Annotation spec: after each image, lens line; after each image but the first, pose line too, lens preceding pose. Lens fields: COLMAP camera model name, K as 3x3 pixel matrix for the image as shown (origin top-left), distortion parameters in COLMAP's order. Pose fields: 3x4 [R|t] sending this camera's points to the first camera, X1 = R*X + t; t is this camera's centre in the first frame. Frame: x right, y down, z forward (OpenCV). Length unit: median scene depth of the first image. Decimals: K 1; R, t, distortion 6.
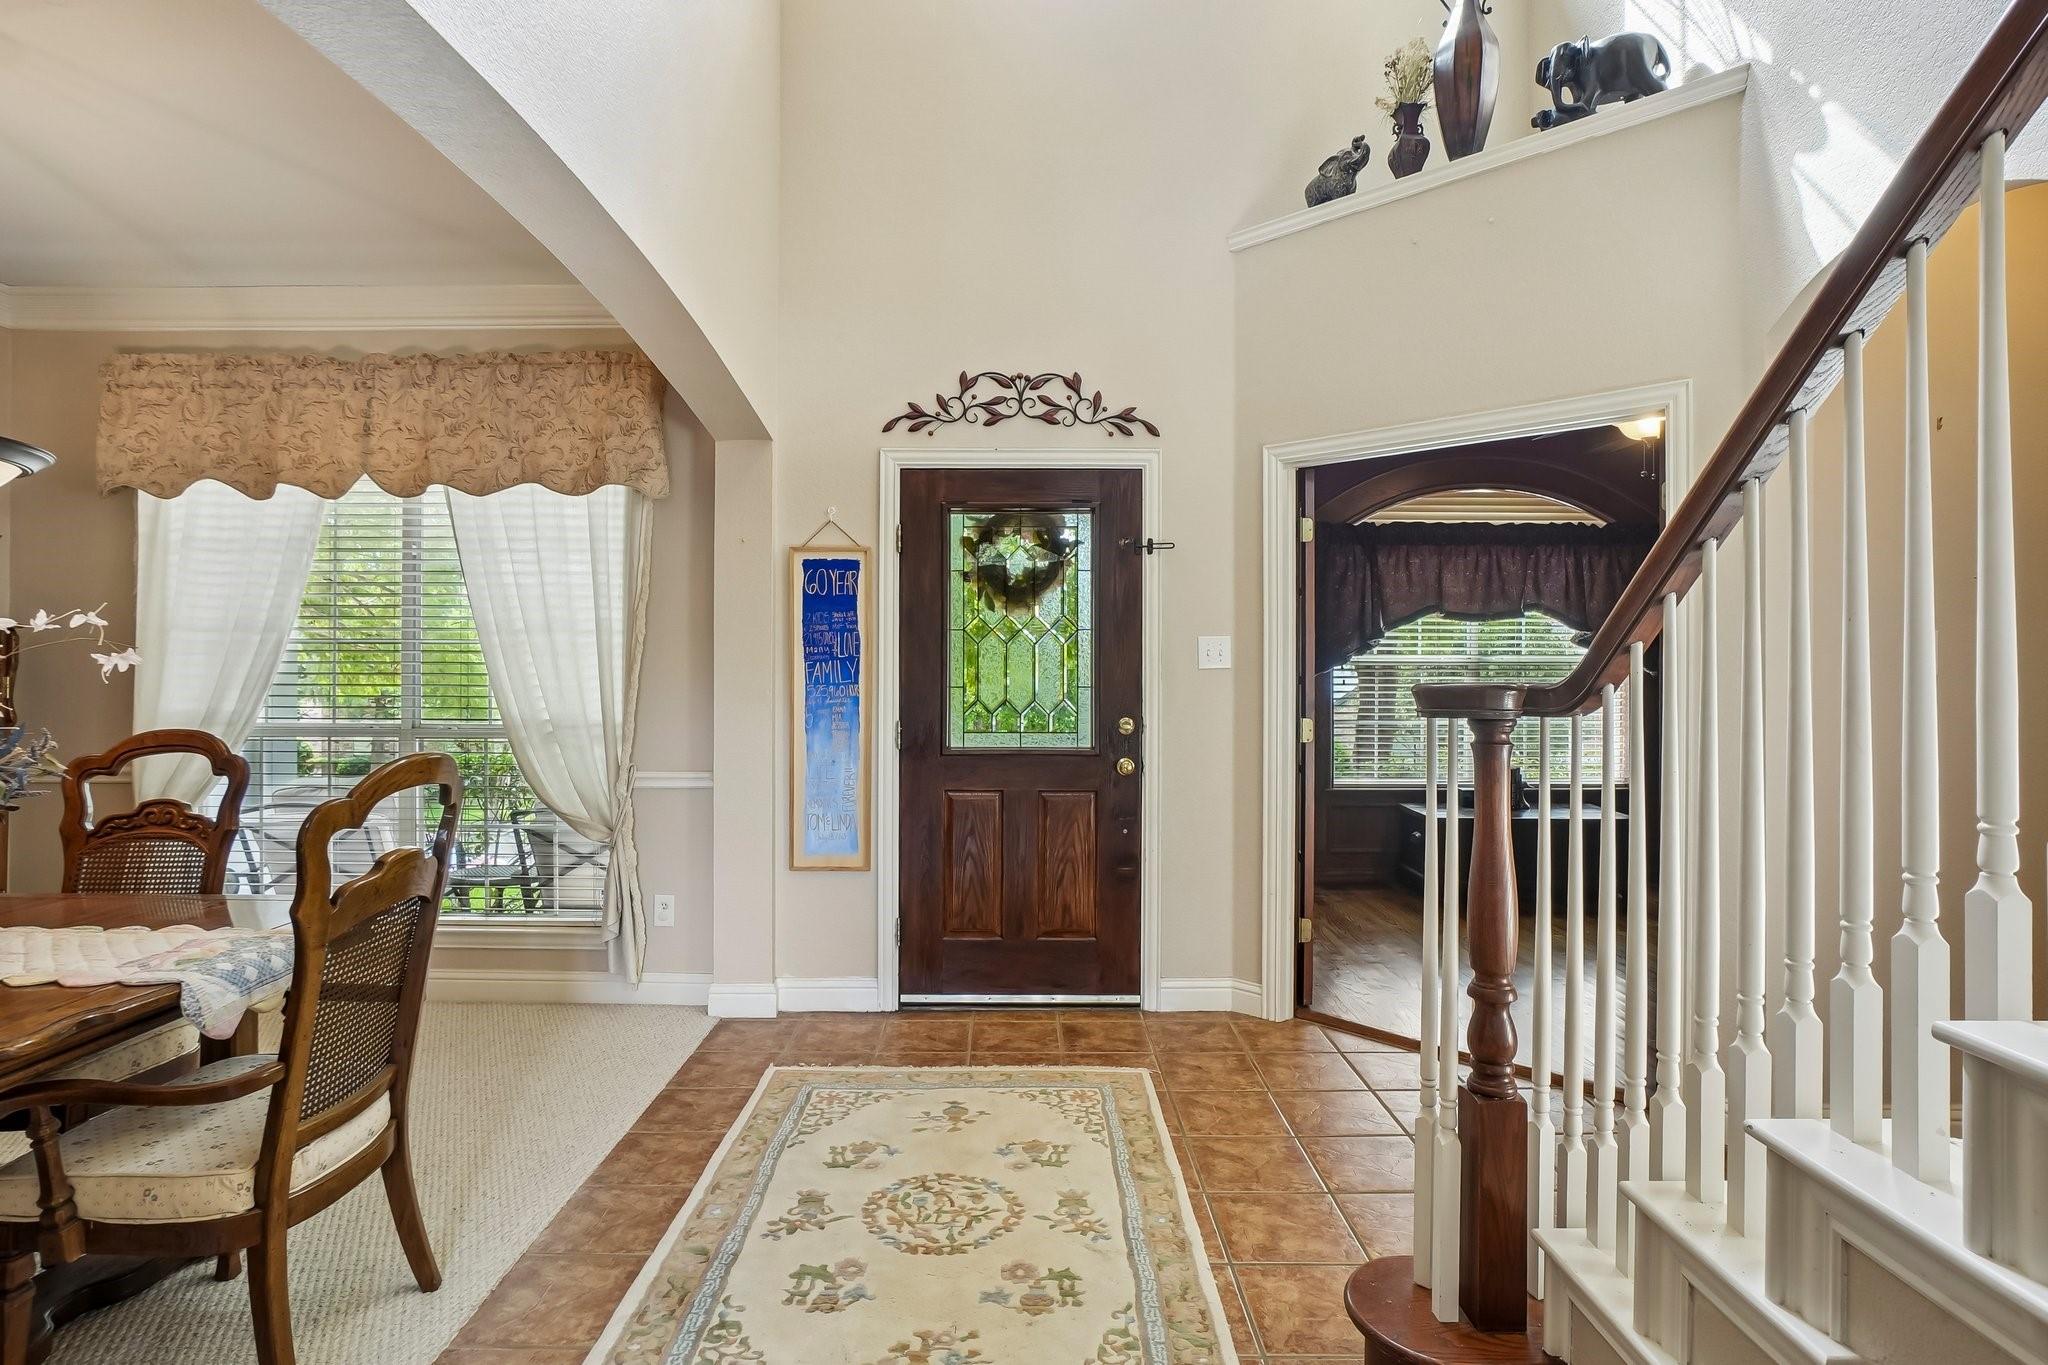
lens RADIAL K [[1056.1, 0, 1009.6], [0, 1056.1, 660.1], [0, 0, 1]] dist [-0.025244, 0.001193]
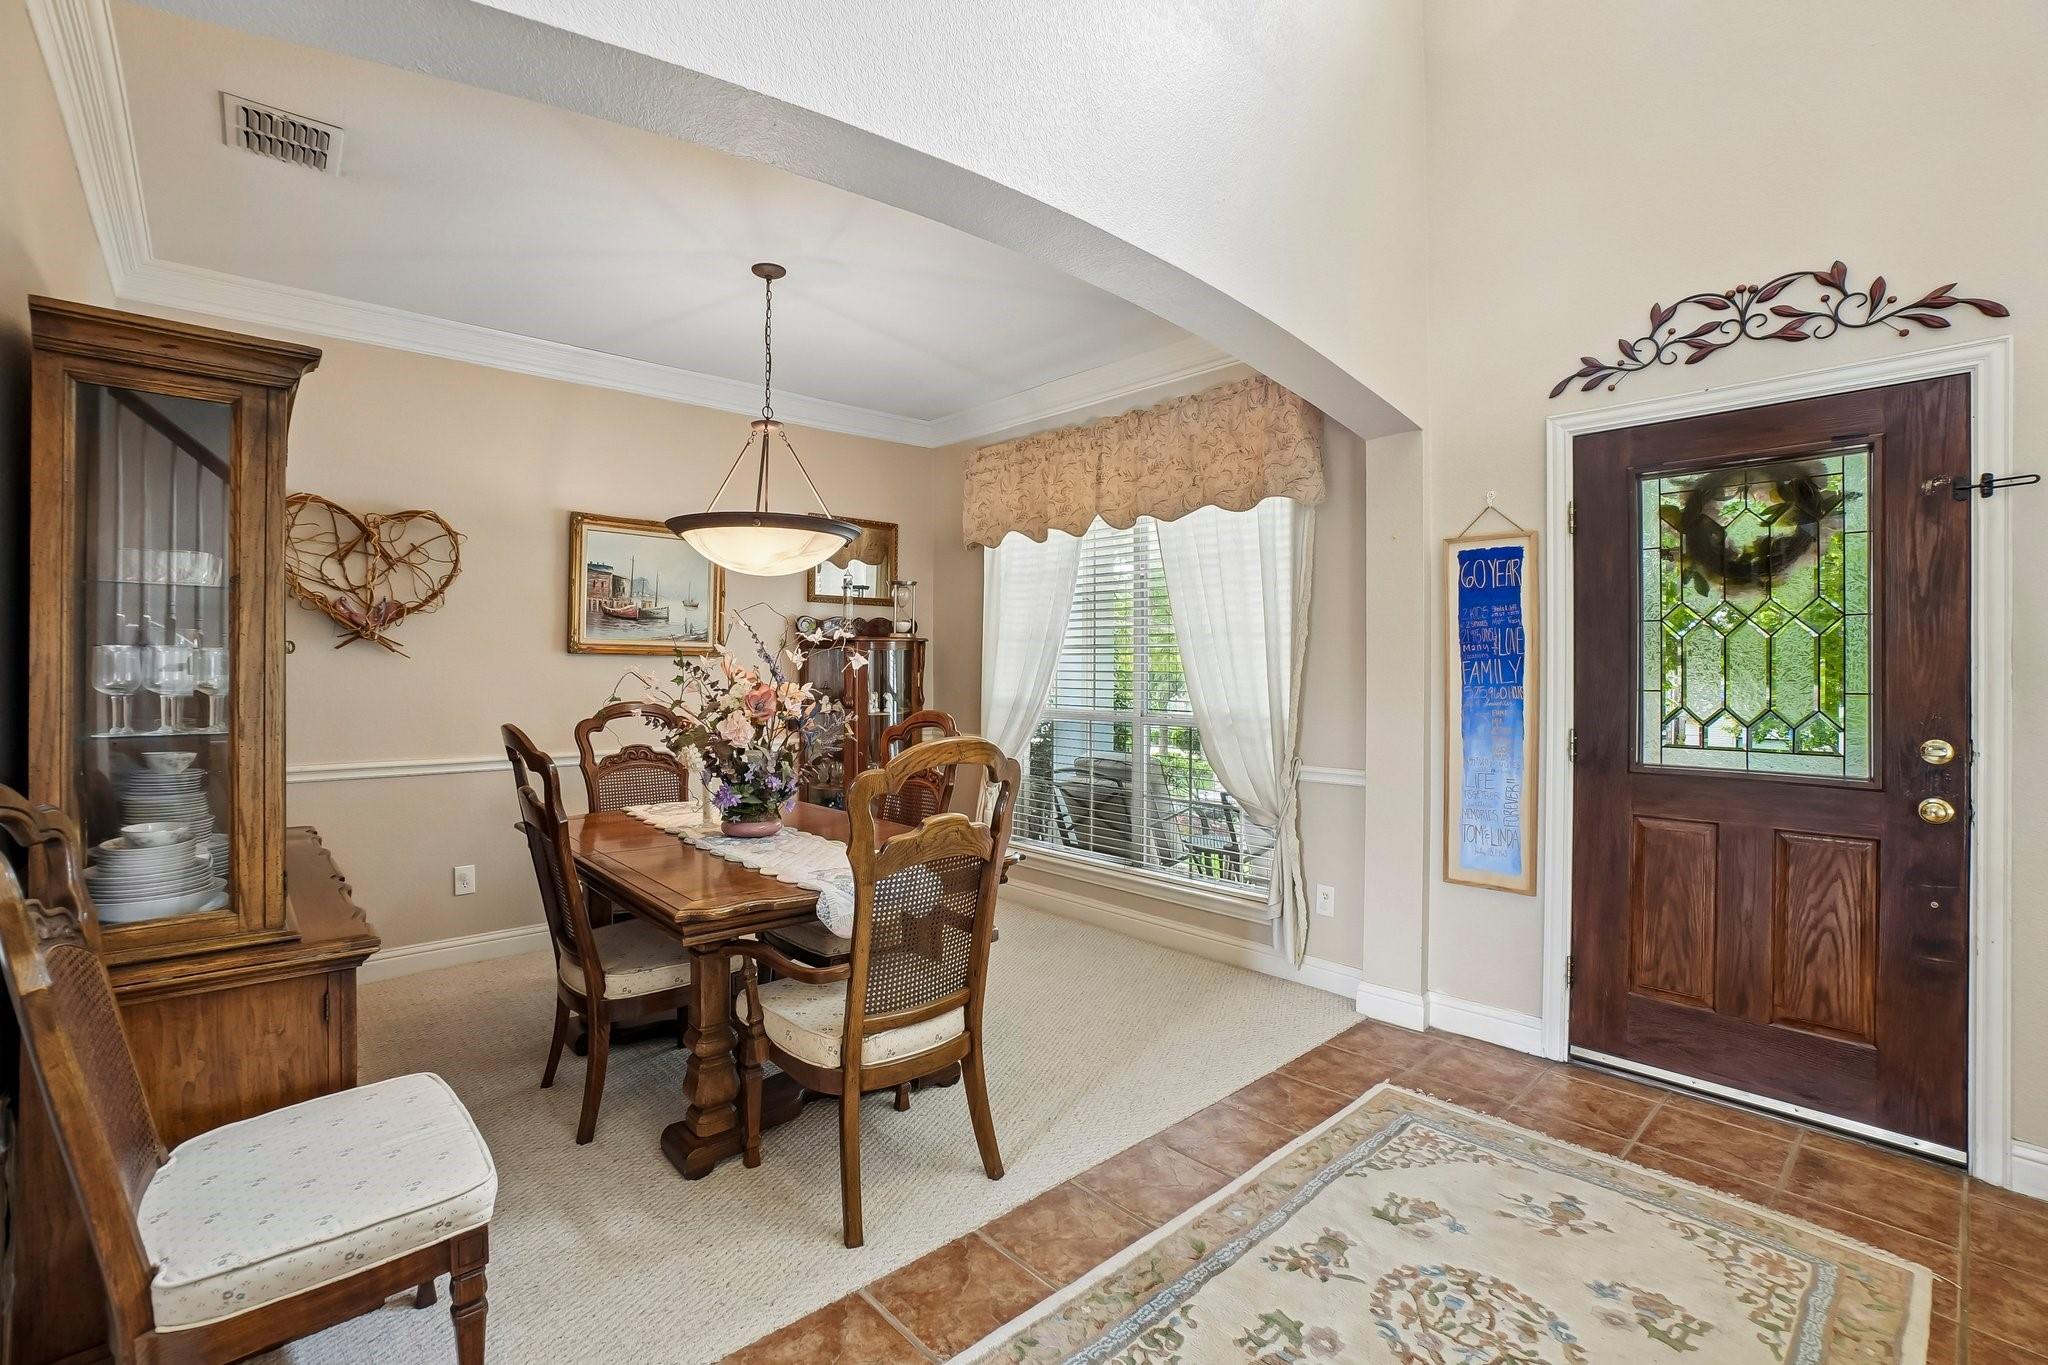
lens RADIAL K [[915.1, 0, 1013.9], [0, 915.1, 665.2], [0, 0, 1]] dist [-0.068533, 0.026098]
pose [[0.670909, -0.000917, -0.741539, 0.134066], [0.003643, 0.999991, 0.002060, 0.002509], [0.741531, -0.004083, 0.670906, 0.178889]]
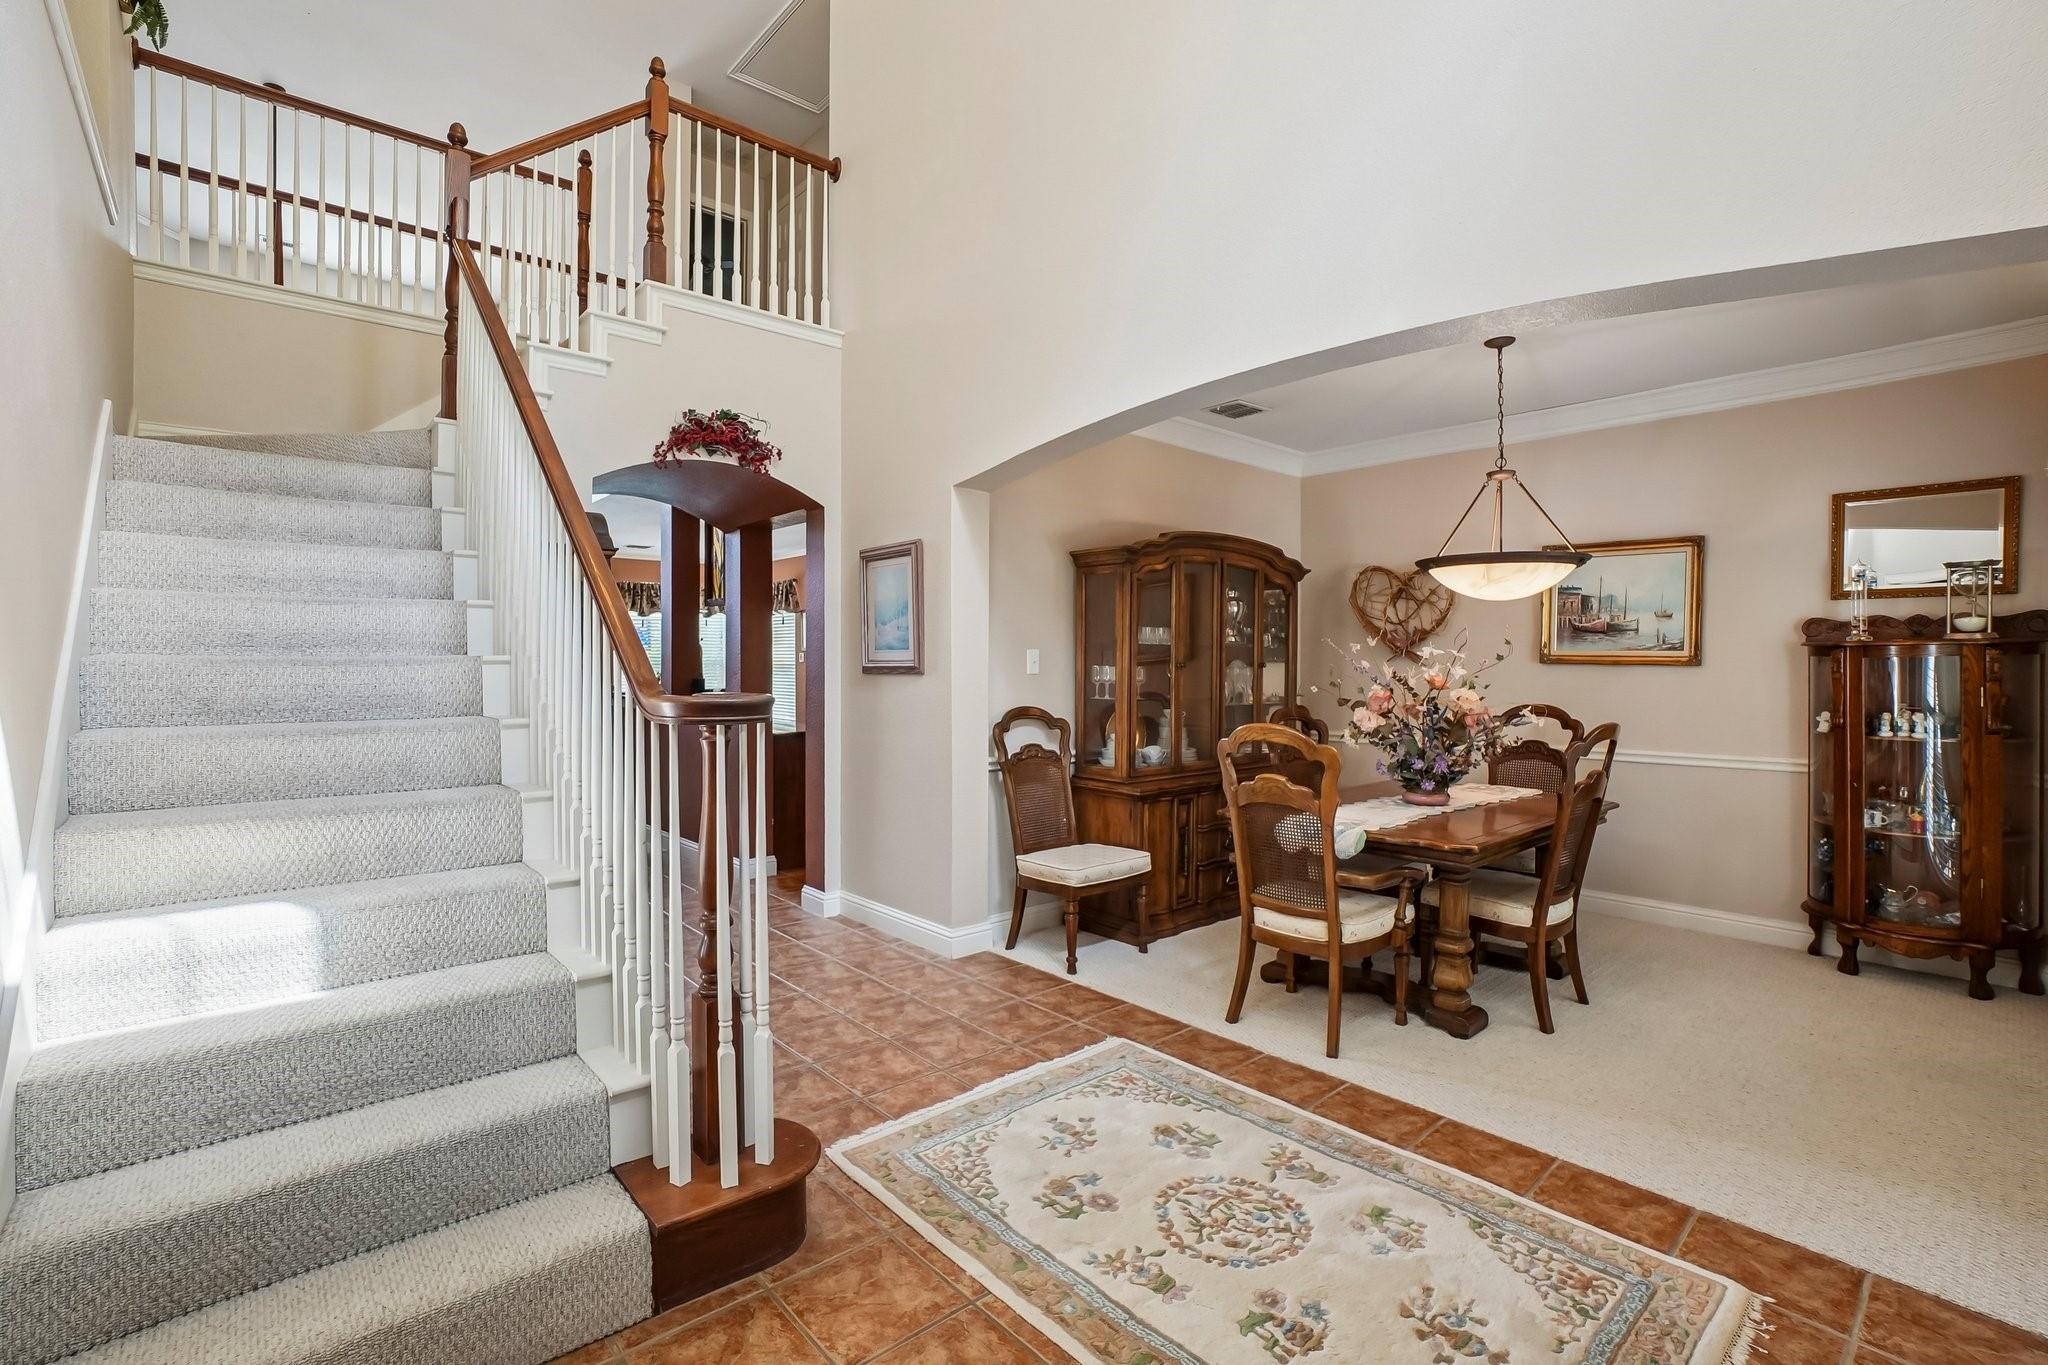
lens RADIAL K [[923.2, 0, 997.0], [0, 923.2, 668.9], [0, 0, 1]] dist [-0.001127, -0.000157]
pose [[-0.754201, 0.000339, -0.656644, 0.451602], [0.000639, 1.000000, -0.000219, -0.003965], [0.656644, -0.000585, -0.754201, 0.994468]]
